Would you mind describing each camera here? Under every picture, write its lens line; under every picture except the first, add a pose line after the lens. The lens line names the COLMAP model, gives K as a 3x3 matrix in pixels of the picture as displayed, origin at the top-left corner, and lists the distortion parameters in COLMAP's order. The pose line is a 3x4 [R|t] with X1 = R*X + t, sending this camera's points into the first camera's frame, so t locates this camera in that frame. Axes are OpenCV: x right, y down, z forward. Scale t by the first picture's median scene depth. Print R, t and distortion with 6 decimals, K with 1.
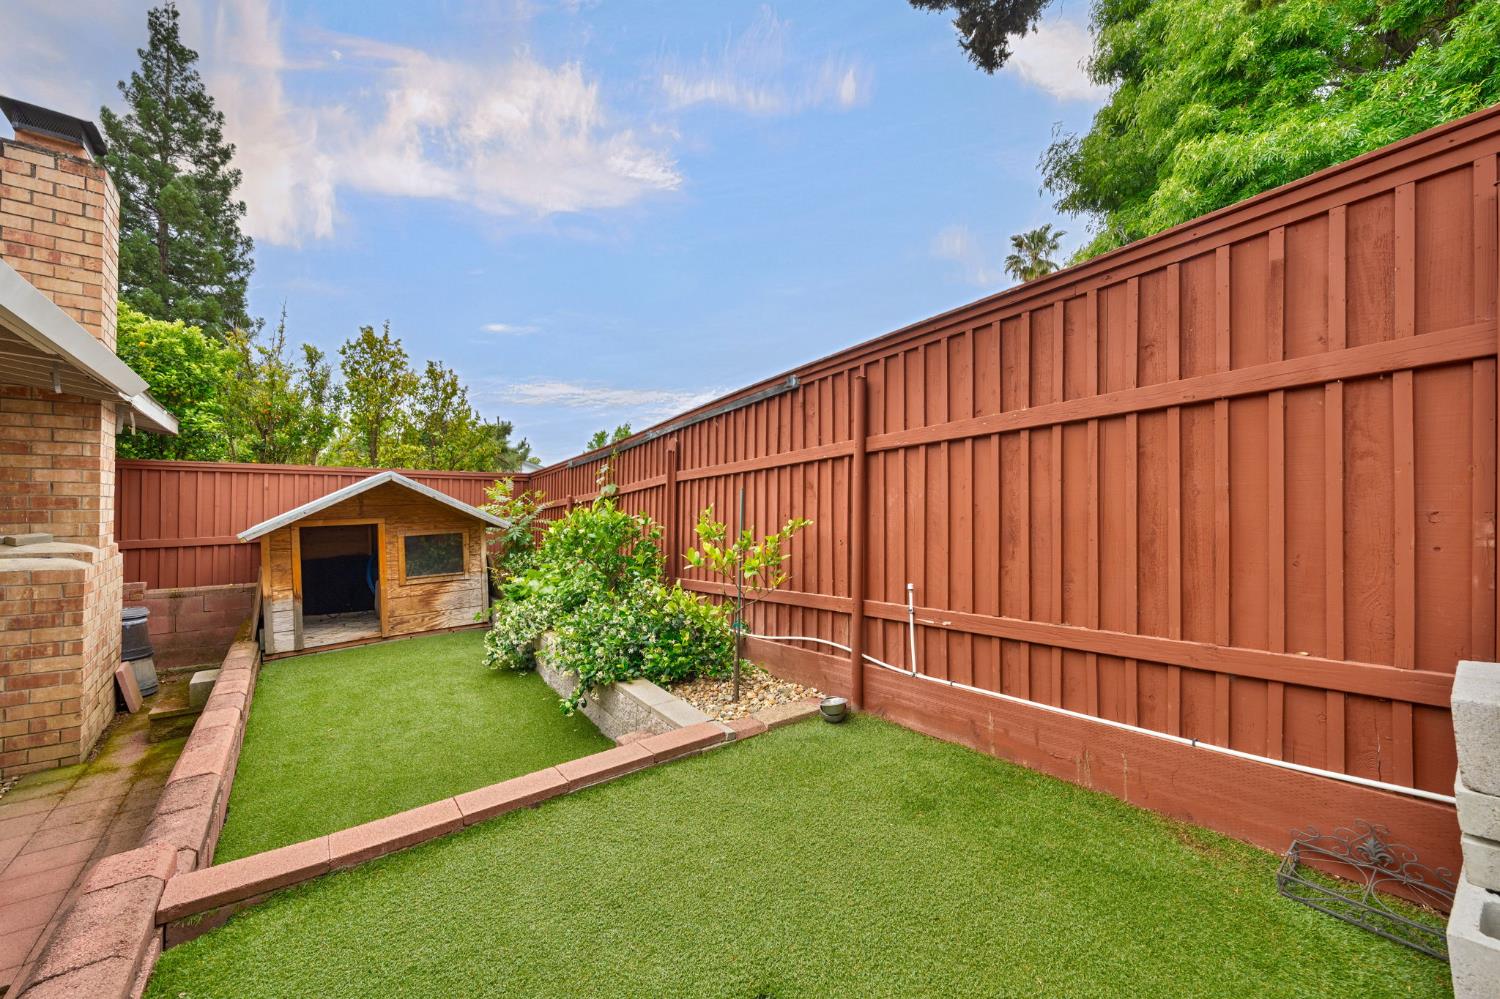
lens RADIAL K [[552.5, 0, 750.2], [0, 552.5, 509.3], [0, 0, 1]] dist [0.000579, 0.000289]
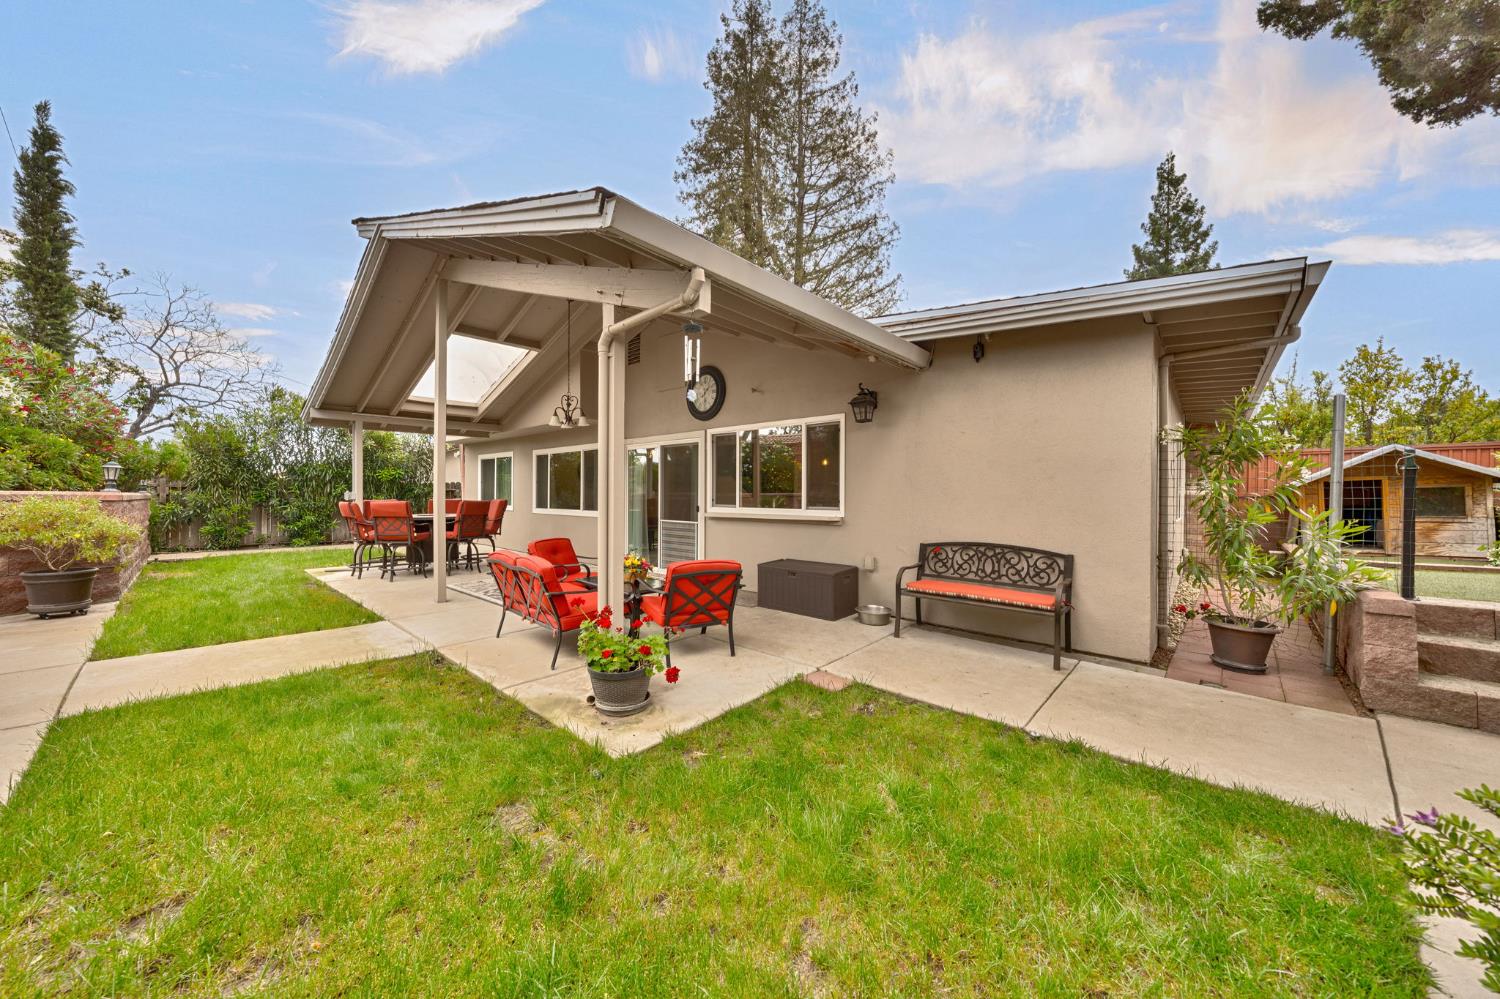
lens RADIAL K [[516.7, 0, 747.3], [0, 516.7, 490.6], [0, 0, 1]] dist [-0.001743, 0.000083]
pose [[0.140369, -0.009932, -0.990049, 0.358046], [-0.019705, 0.999724, -0.012823, 0.078503], [0.989903, 0.021309, 0.140135, -0.681165]]
